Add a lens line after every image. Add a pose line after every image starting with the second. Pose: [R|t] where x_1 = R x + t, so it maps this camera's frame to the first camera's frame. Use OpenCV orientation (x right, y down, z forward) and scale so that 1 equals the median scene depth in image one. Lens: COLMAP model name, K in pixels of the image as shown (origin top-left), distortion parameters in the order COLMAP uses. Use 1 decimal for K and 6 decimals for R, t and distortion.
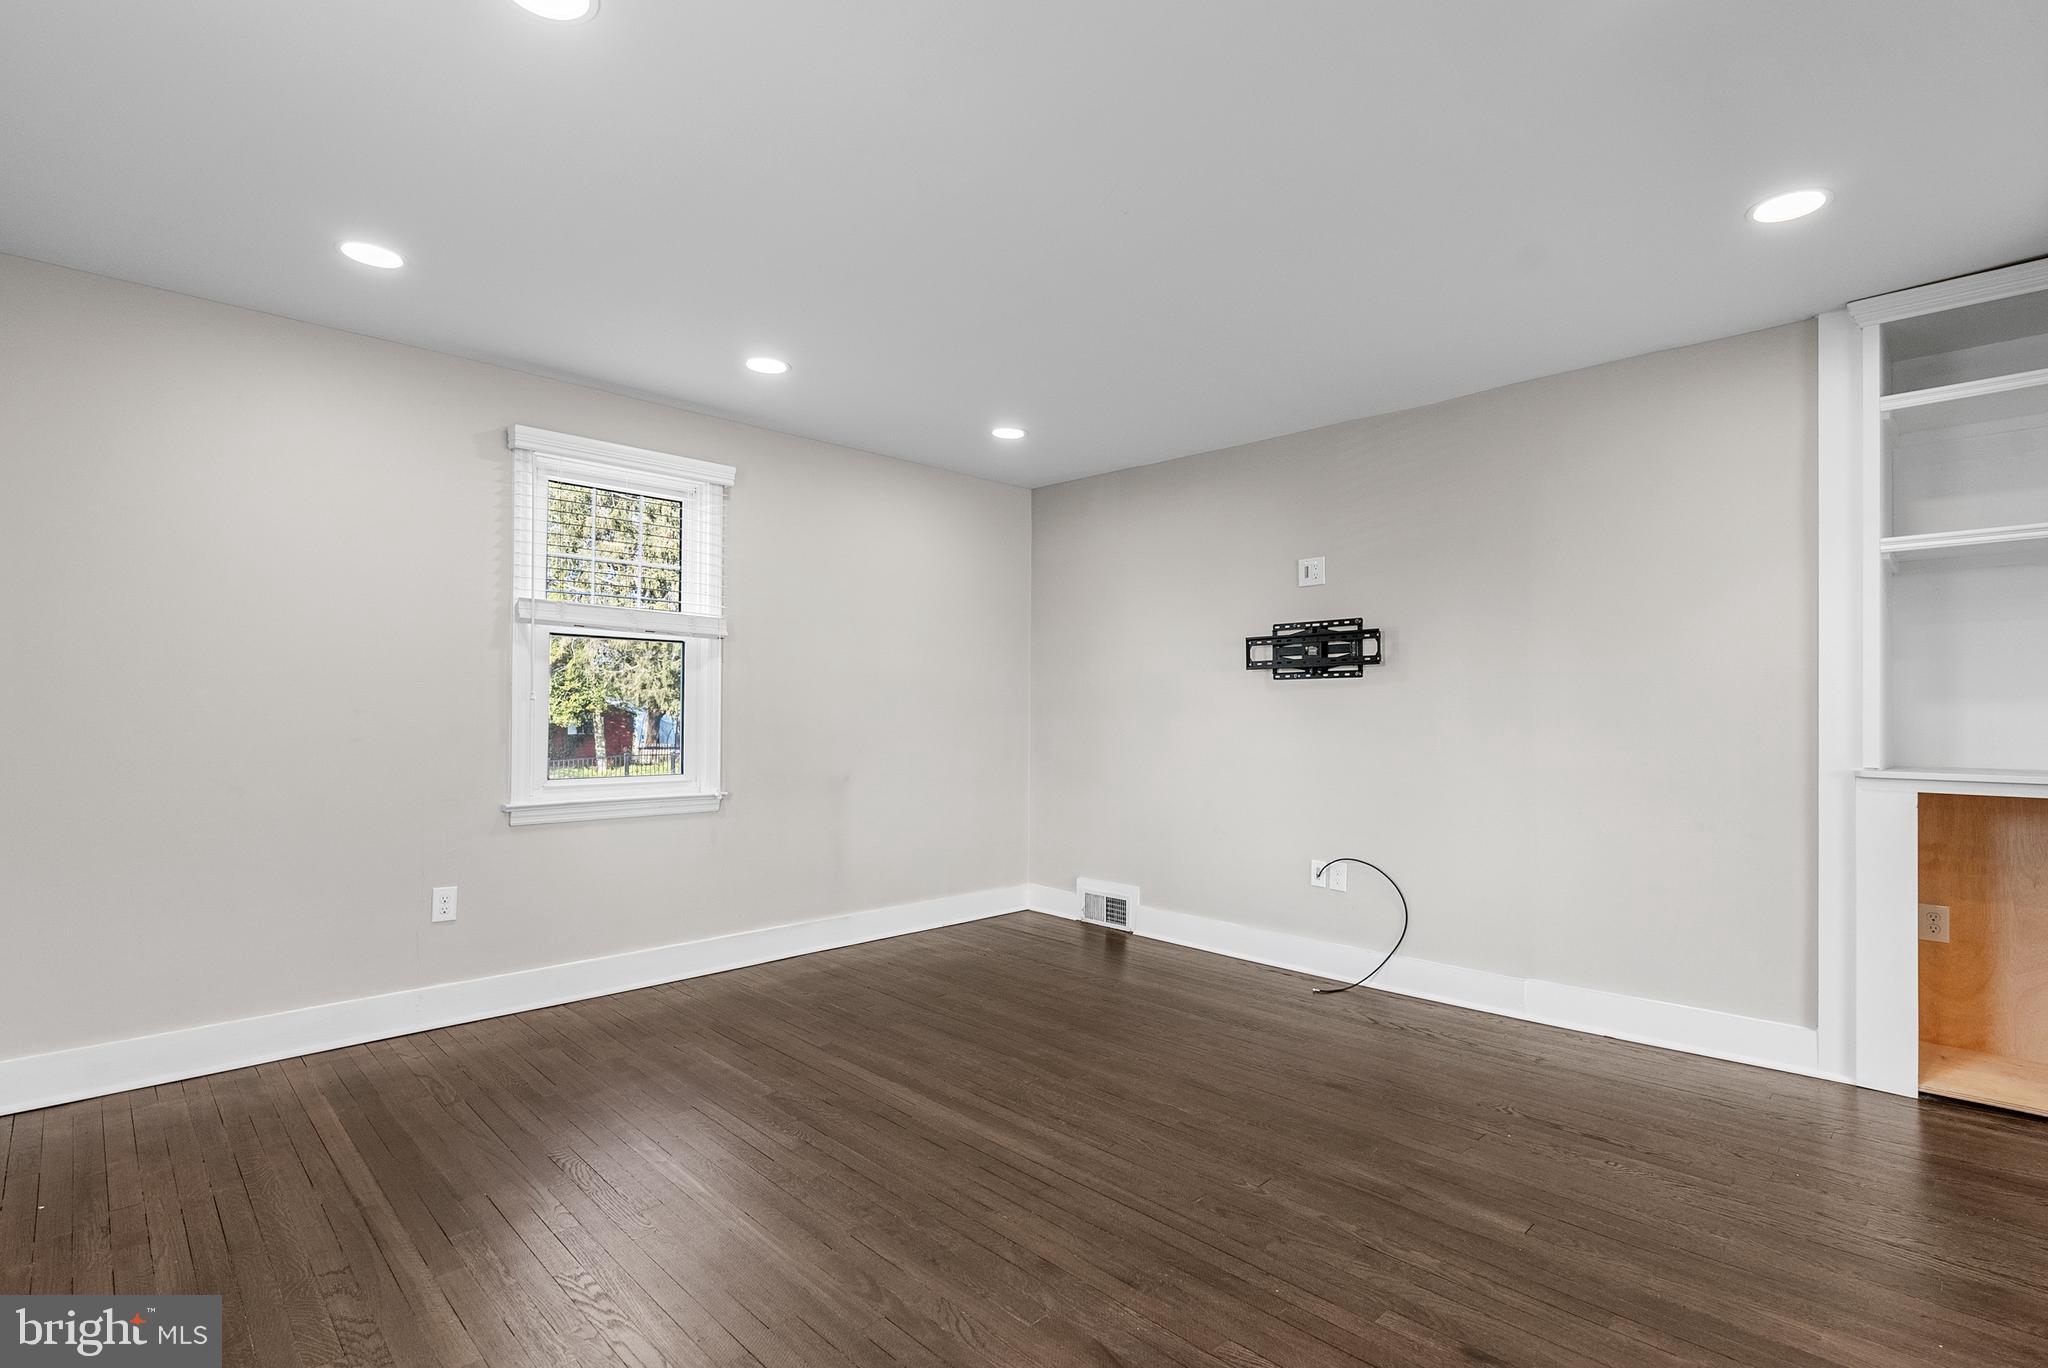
lens RADIAL K [[951.0, 0, 1020.0], [0, 951.0, 695.5], [0, 0, 1]] dist [-0.008983, 0.001869]
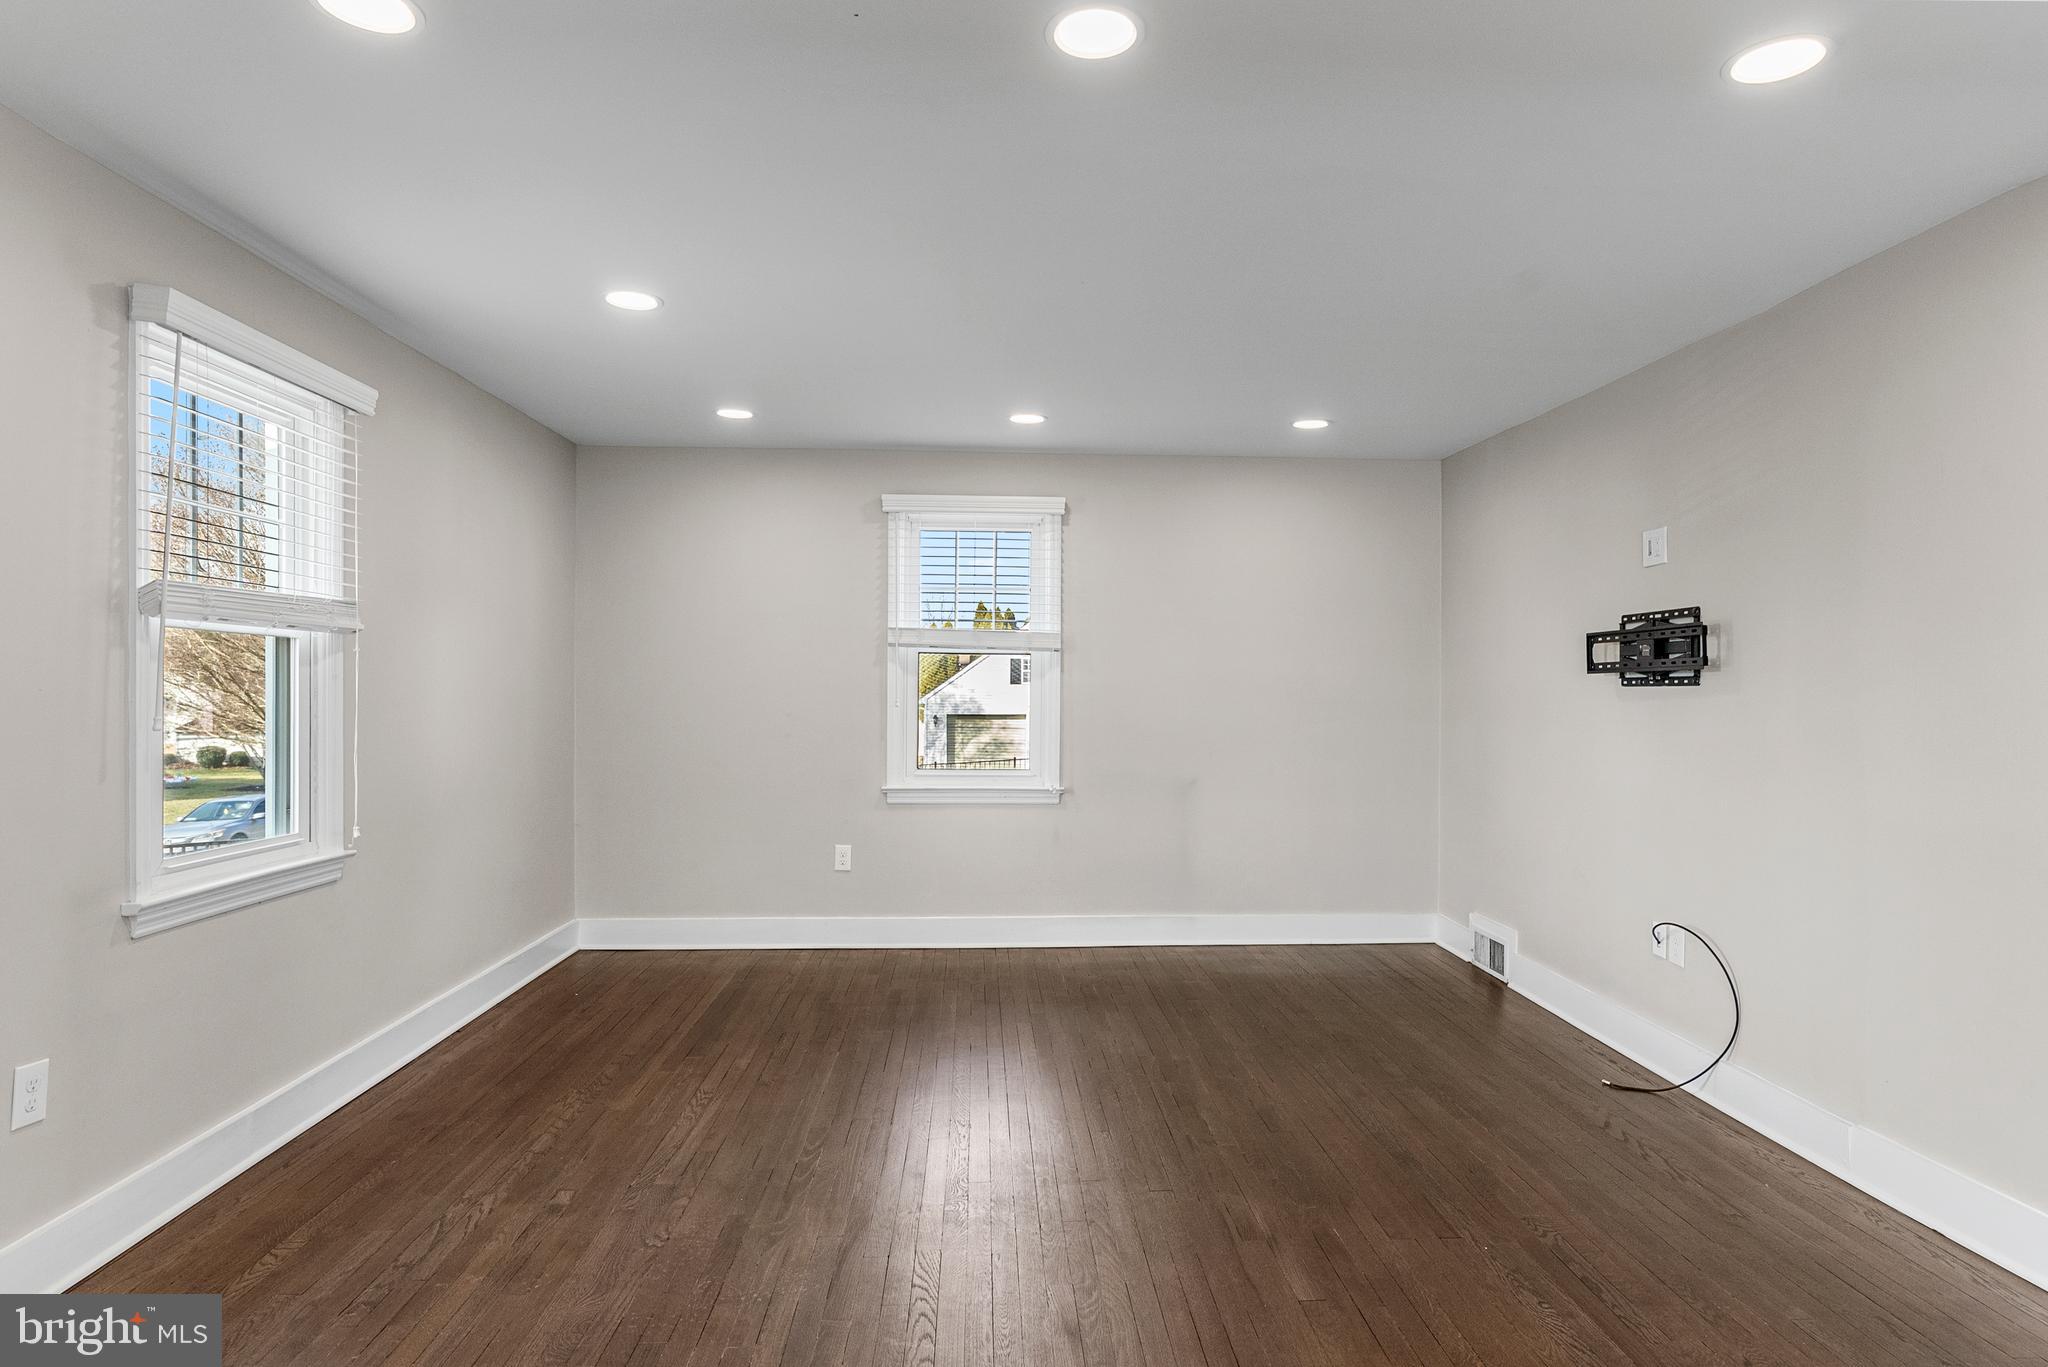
lens RADIAL K [[1099.5, 0, 1032.3], [0, 1099.5, 683.3], [0, 0, 1]] dist [-0.012718, 0.000876]
pose [[0.753360, -0.001731, -0.657606, 0.518221], [0.008686, 0.999935, 0.007319, -0.031388], [0.657551, -0.011226, 0.753327, 0.000454]]
